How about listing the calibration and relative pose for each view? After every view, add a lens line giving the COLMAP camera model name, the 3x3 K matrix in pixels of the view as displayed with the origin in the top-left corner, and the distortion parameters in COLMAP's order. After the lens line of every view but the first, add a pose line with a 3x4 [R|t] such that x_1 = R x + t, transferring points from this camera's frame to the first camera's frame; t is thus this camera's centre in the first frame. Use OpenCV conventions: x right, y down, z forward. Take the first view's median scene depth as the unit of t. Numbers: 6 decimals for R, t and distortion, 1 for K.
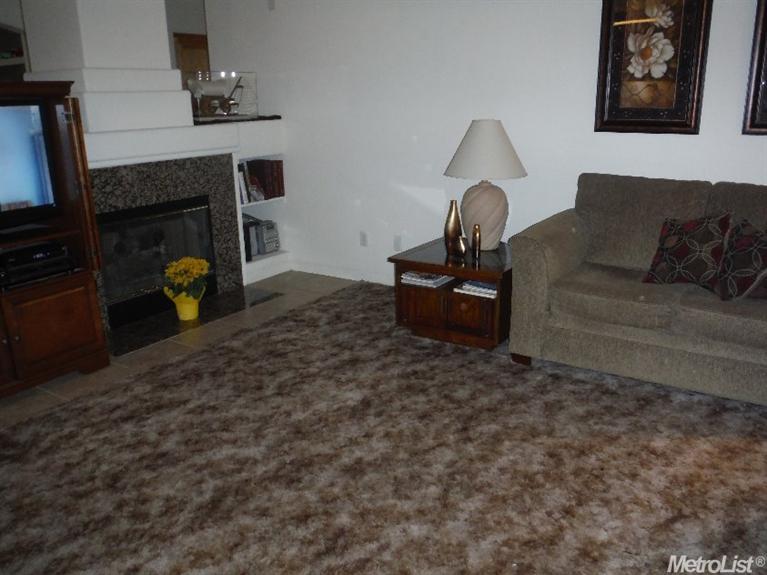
lens RADIAL K [[655.4, 0, 393.5], [0, 655.4, 286.6], [0, 0, 1]] dist [-0.037932, 0.014635]
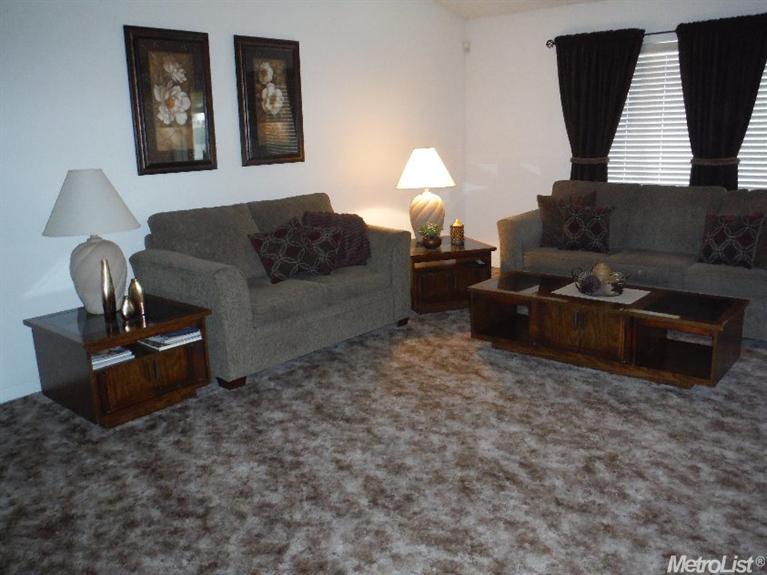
lens RADIAL K [[655.4, 0, 393.5], [0, 655.4, 286.6], [0, 0, 1]] dist [-0.037932, 0.014635]
pose [[0.133246, -0.220097, 0.966335, -0.799908], [0.312013, 0.934766, 0.169883, -0.143140], [-0.940688, 0.278872, 0.193227, 0.548466]]
